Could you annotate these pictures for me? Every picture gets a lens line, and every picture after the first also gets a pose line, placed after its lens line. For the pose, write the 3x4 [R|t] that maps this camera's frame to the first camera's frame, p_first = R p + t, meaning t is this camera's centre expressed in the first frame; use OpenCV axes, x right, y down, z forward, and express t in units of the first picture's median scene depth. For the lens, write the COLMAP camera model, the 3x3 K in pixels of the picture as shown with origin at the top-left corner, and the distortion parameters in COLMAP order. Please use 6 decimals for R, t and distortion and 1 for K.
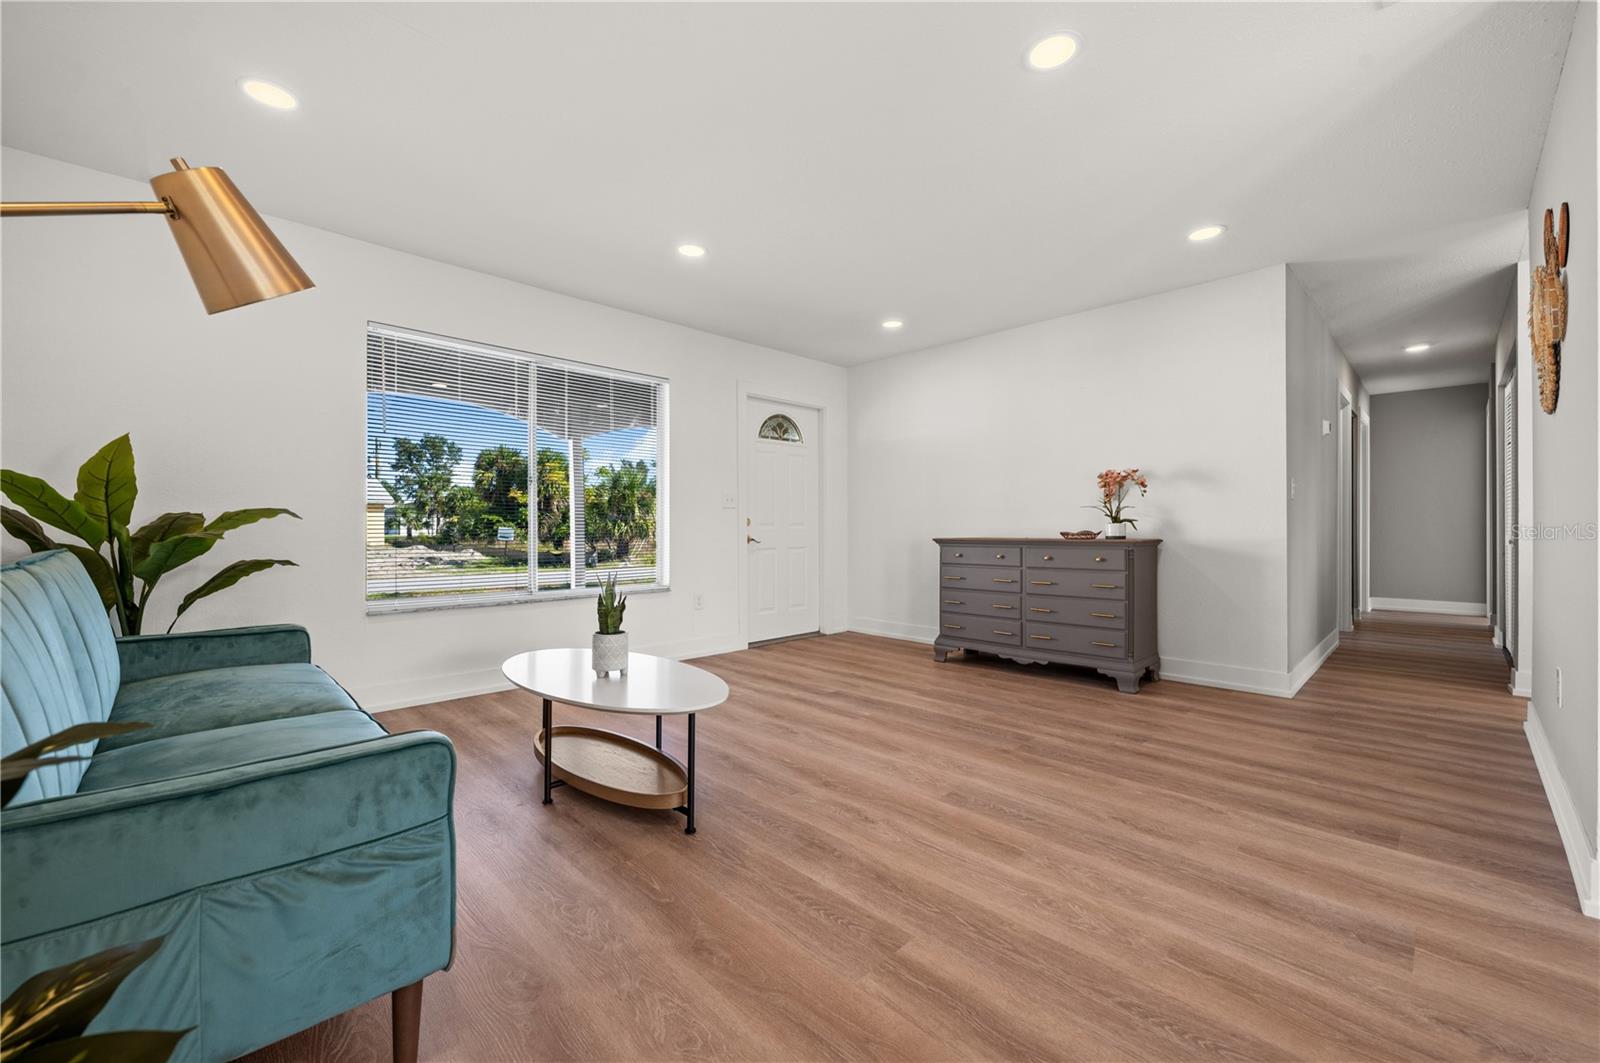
lens RADIAL K [[633.6, 0, 803.9], [0, 633.6, 535.2], [0, 0, 1]] dist [0.001053, 0.000063]
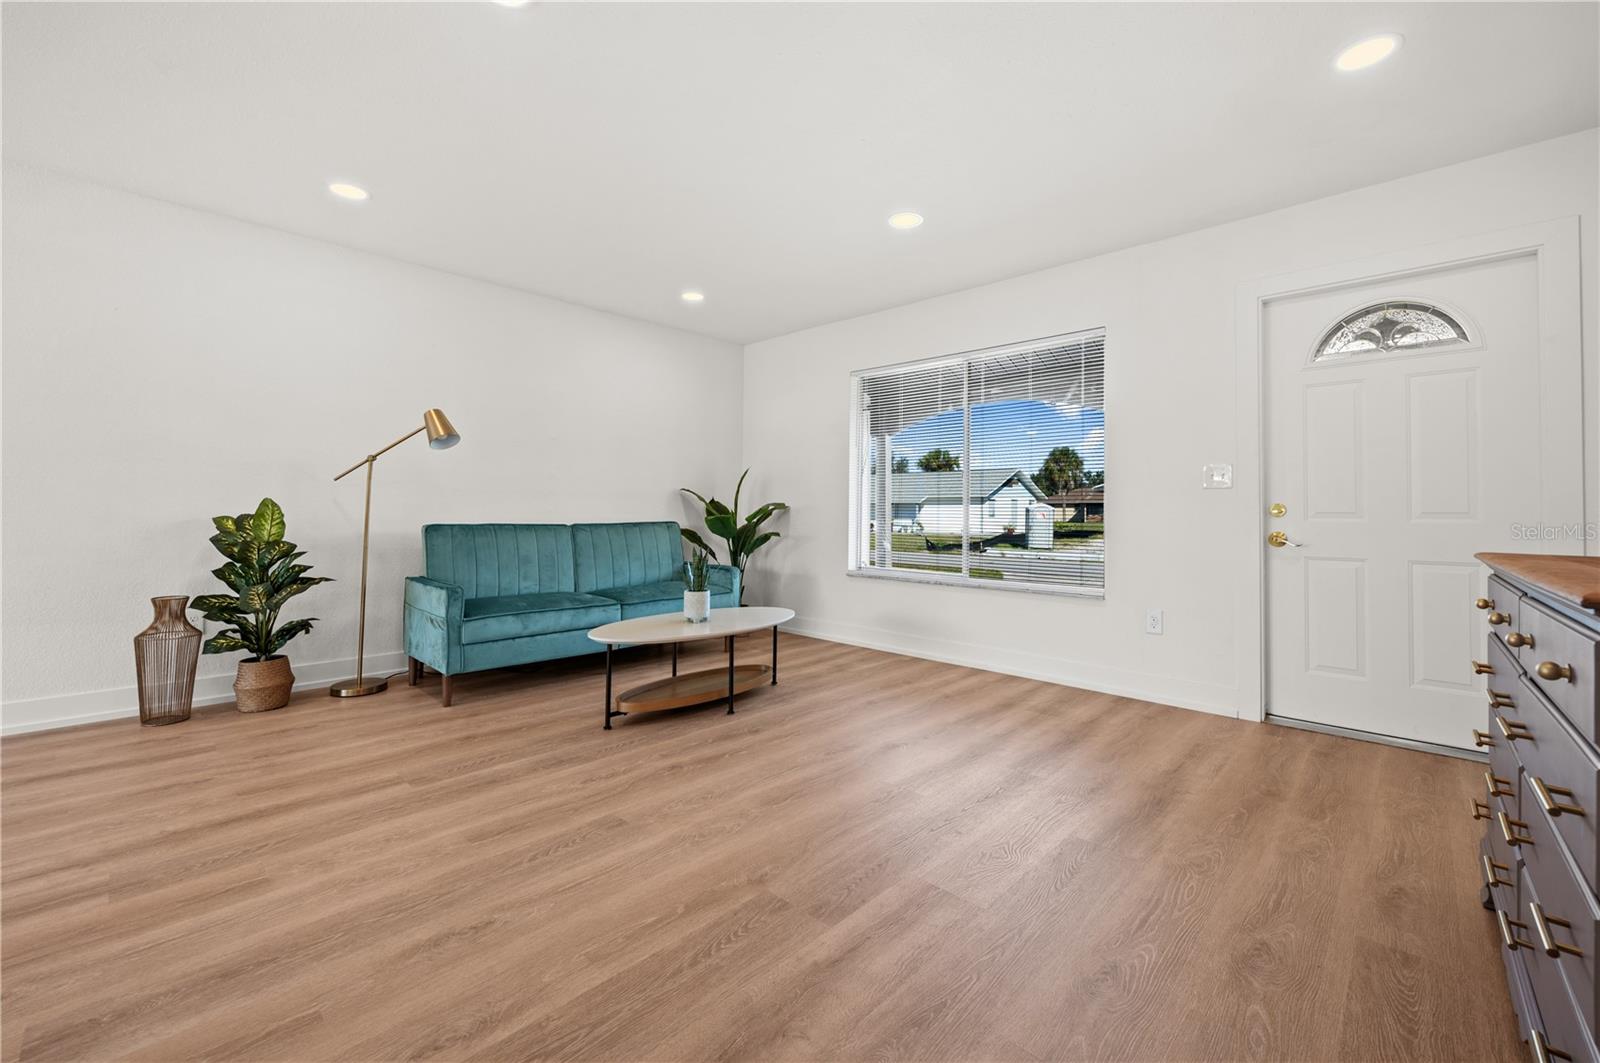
lens RADIAL K [[645.6, 0, 798.9], [0, 645.6, 490.9], [0, 0, 1]] dist [0.000693, -0.000261]
pose [[0.033277, -0.034468, -0.998852, 1.118154], [-0.020075, 0.999180, -0.035148, -0.016710], [0.999245, 0.021221, 0.032558, 1.183150]]
